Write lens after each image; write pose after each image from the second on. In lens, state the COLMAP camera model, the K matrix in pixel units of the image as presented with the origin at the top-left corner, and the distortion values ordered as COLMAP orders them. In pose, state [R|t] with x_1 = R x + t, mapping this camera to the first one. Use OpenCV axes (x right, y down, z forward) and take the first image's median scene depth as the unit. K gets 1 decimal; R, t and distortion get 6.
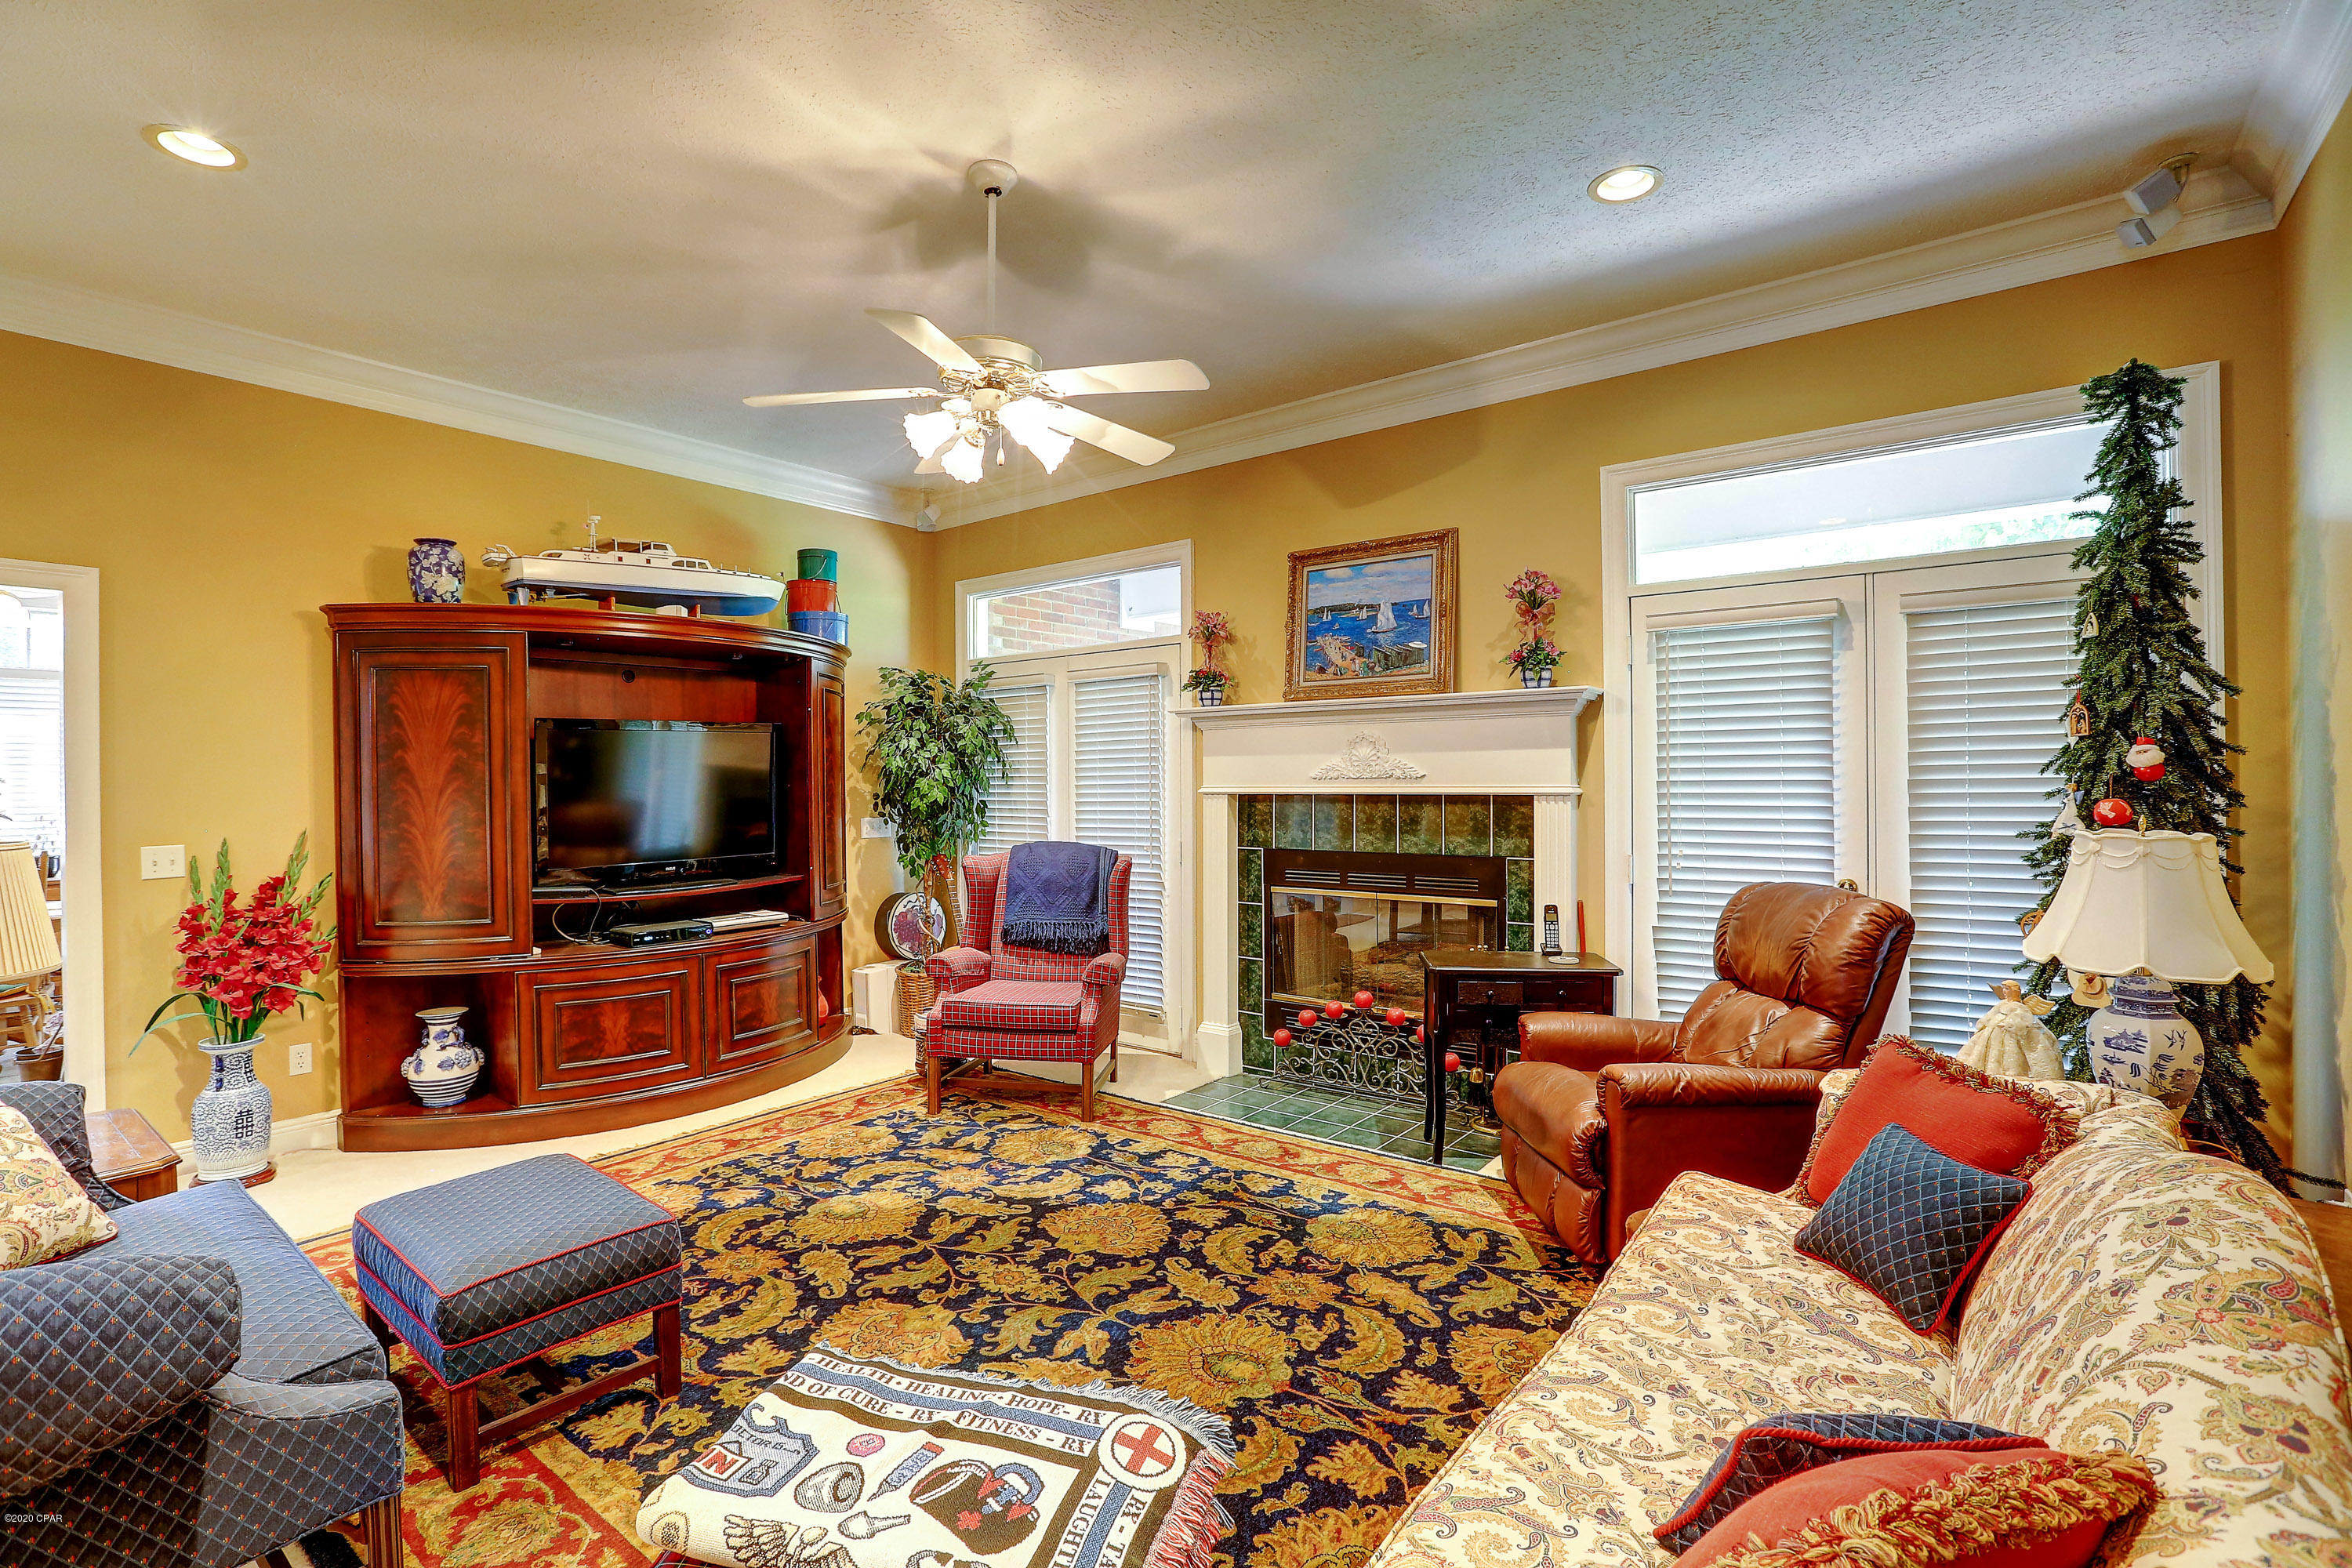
lens RADIAL K [[1064.7, 0, 1172.3], [0, 1064.7, 786.0], [0, 0, 1]] dist [-0.039082, 0.004694]
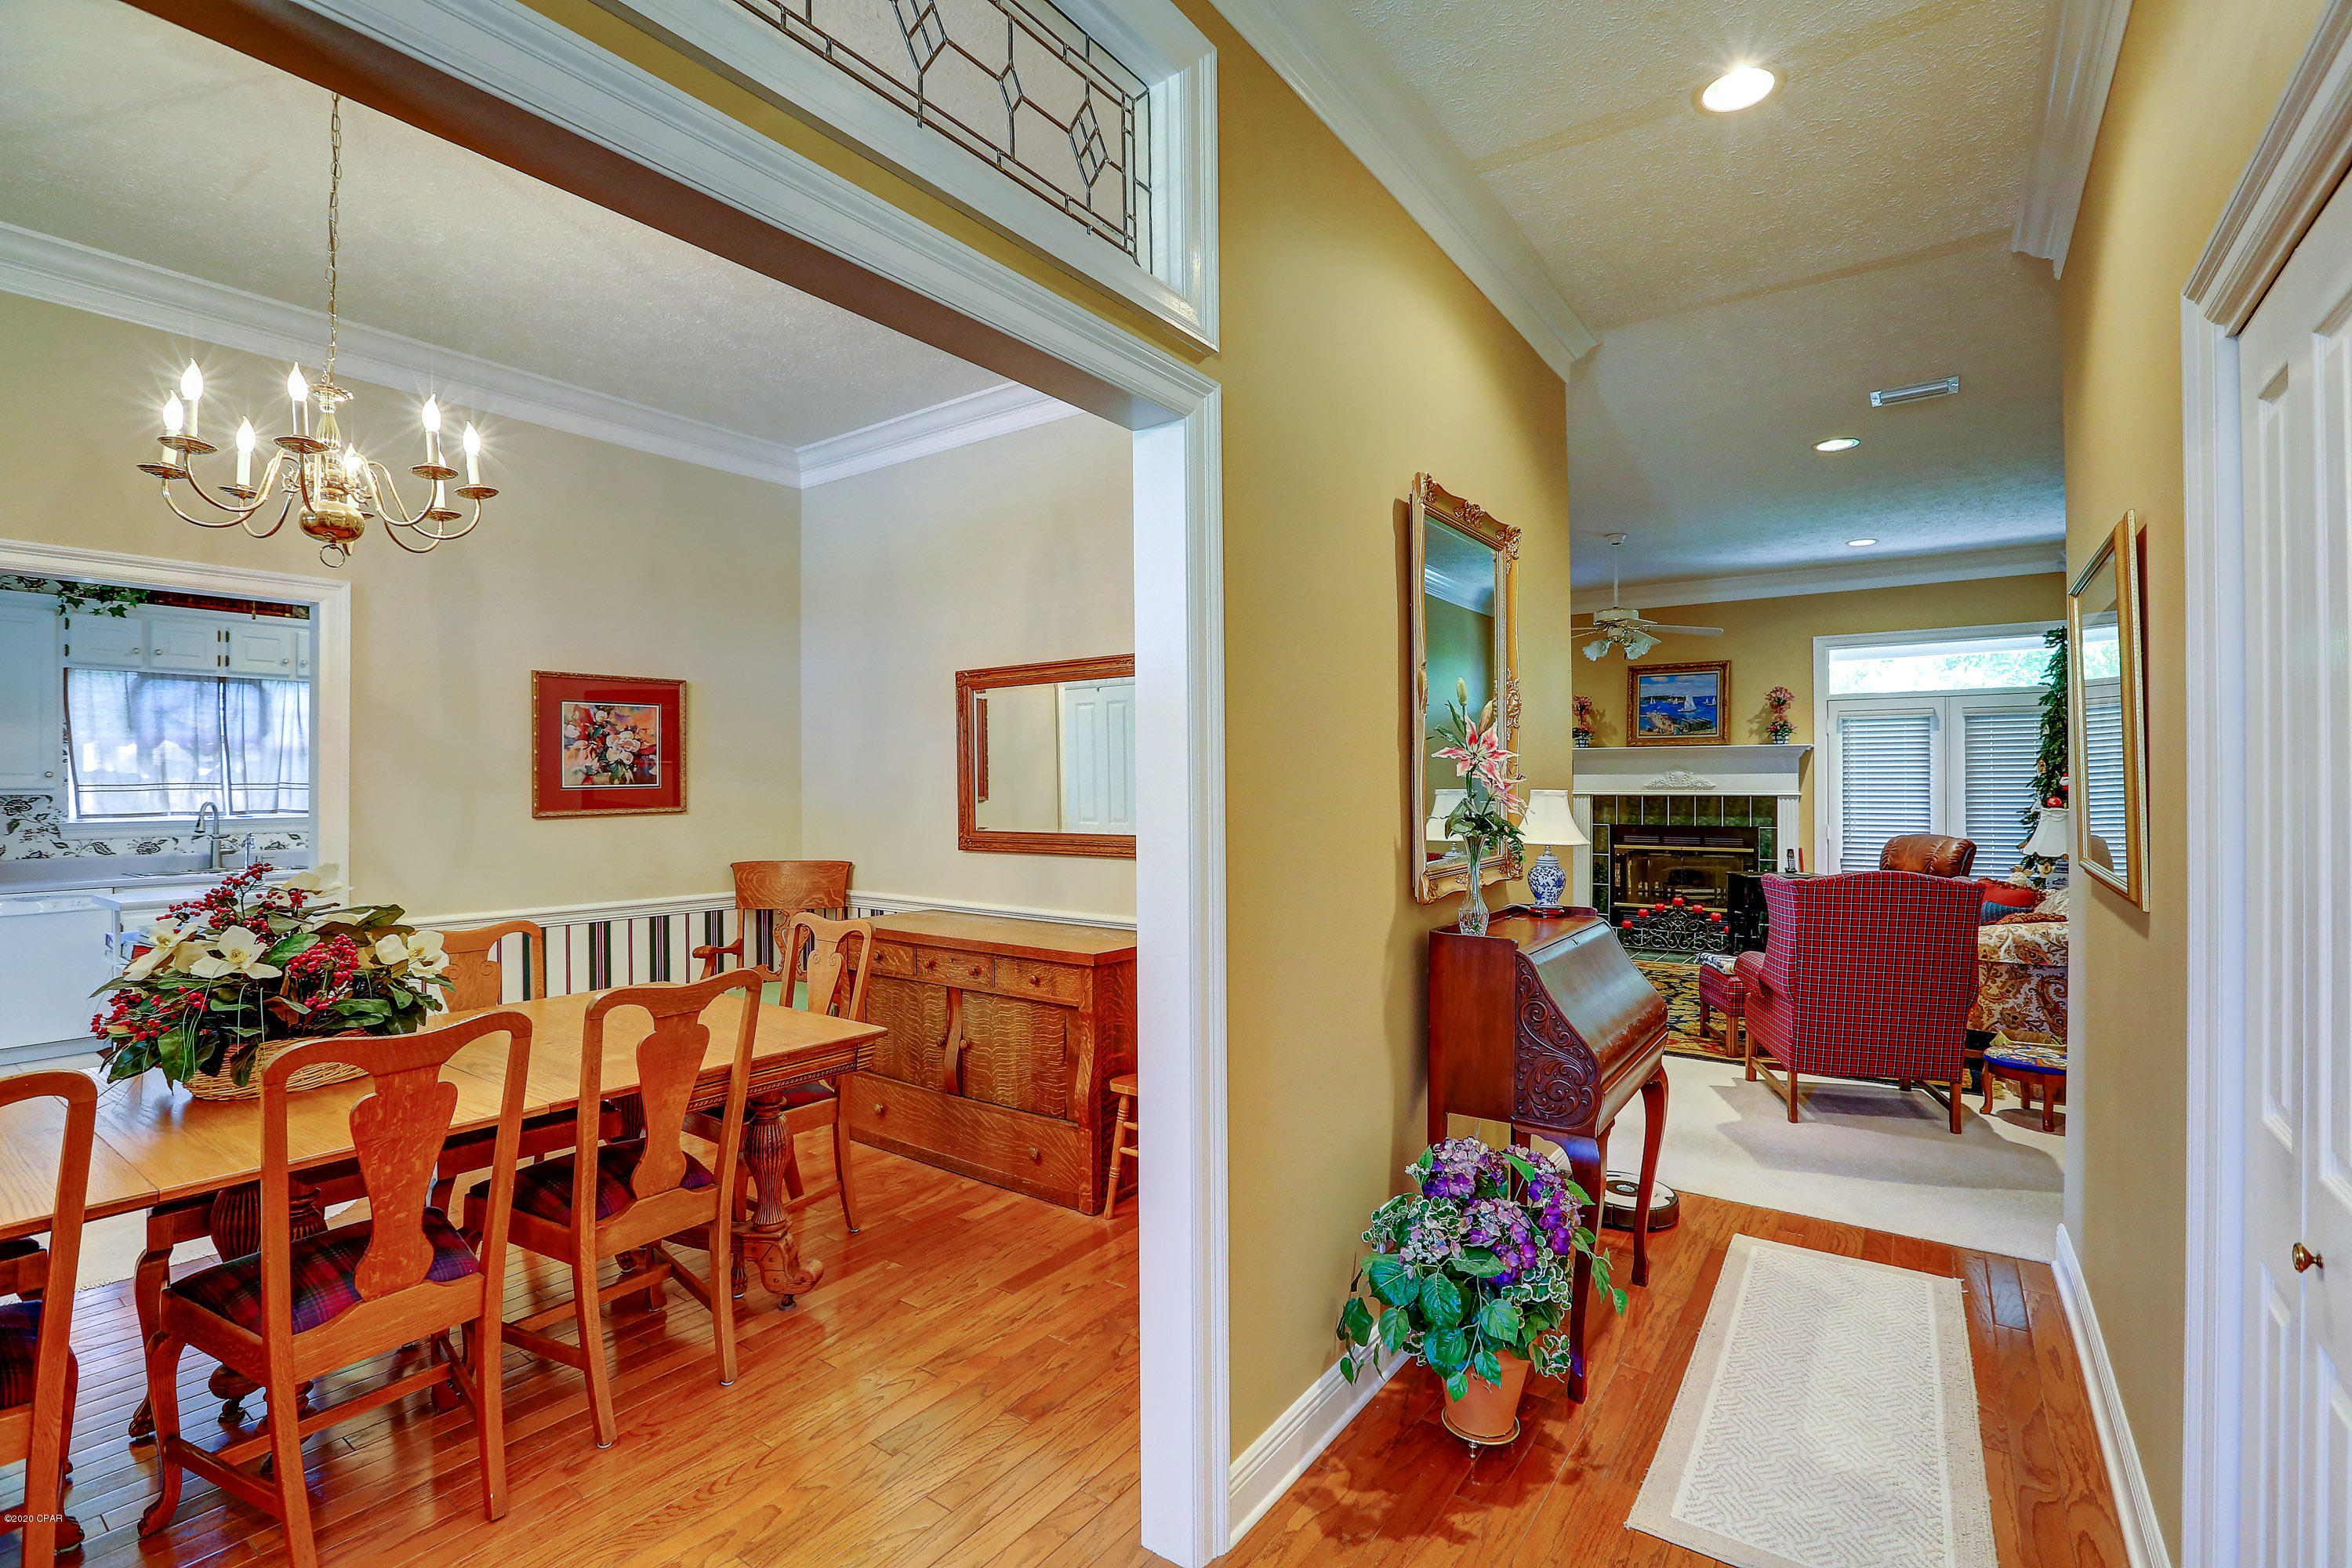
lens RADIAL K [[1064.7, 0, 1157.3], [0, 1064.7, 791.5], [0, 0, 1]] dist [-0.039082, 0.004694]
pose [[0.999227, 0.008589, 0.038362, -0.515601], [-0.008494, 0.999960, -0.002646, 0.008410], [-0.038384, 0.002318, 0.999260, -0.541469]]
